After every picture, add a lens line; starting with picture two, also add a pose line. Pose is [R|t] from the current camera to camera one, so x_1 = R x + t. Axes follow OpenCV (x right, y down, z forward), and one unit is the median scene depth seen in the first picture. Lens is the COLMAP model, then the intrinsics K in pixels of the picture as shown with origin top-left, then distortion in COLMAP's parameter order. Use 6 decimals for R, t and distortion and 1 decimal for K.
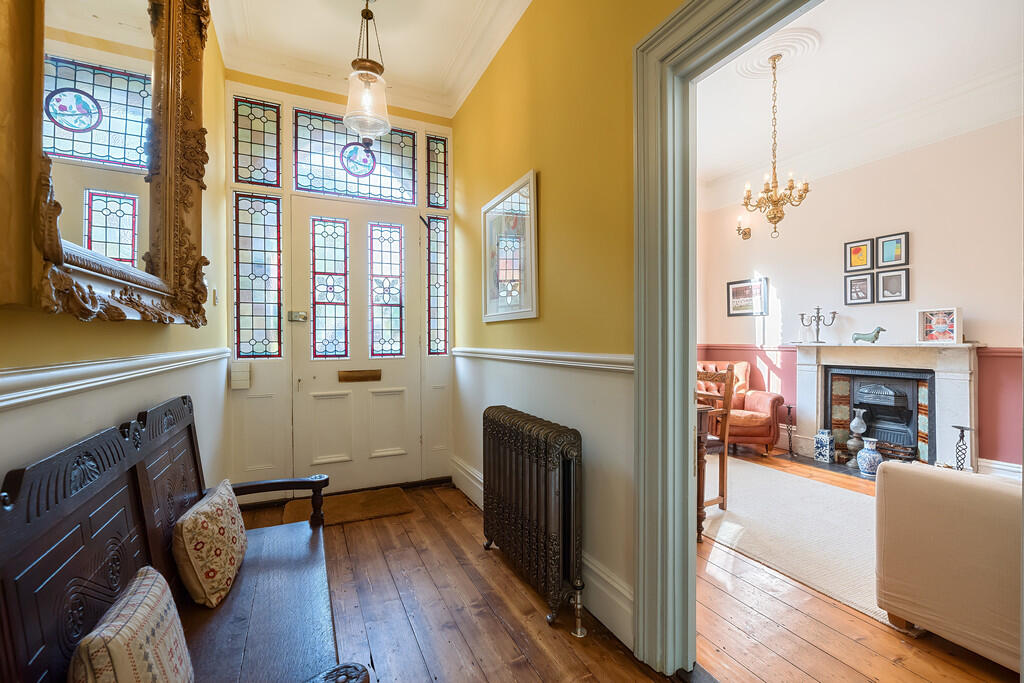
lens RADIAL K [[438.8, 0, 511.0], [0, 438.8, 343.8], [0, 0, 1]] dist [0.004266, 0.000003]
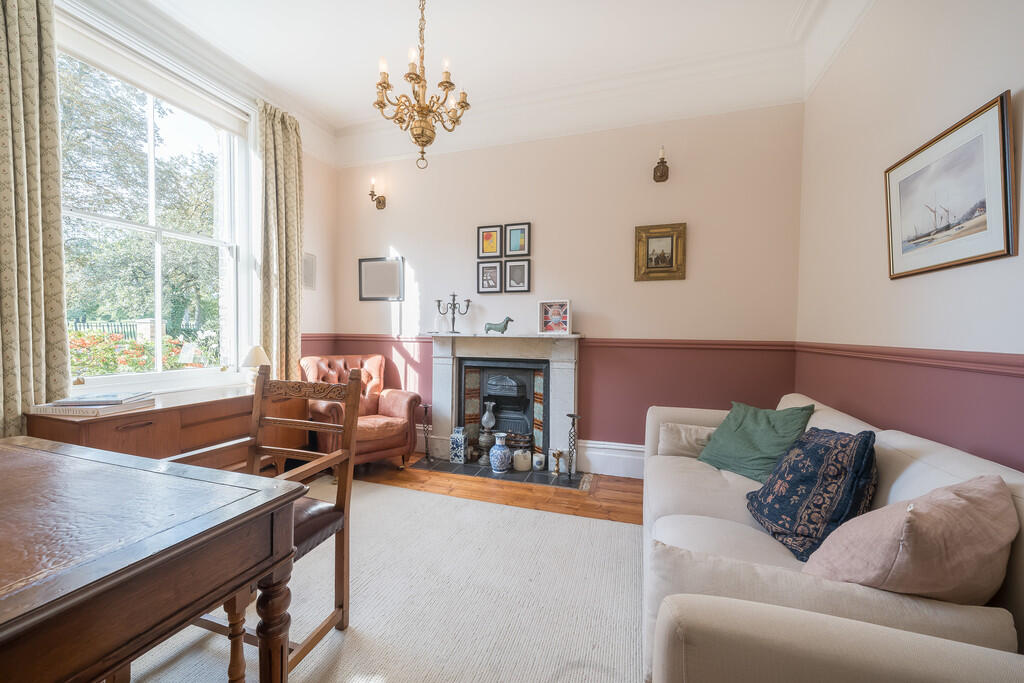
lens RADIAL K [[394.4, 0, 509.8], [0, 394.4, 342.6], [0, 0, 1]] dist [0.000952, -0.000065]
pose [[0.690536, -0.007911, 0.723255, 0.200317], [-0.007305, 0.999813, 0.017911, 0.002587], [-0.723261, -0.017651, 0.690349, 0.375461]]
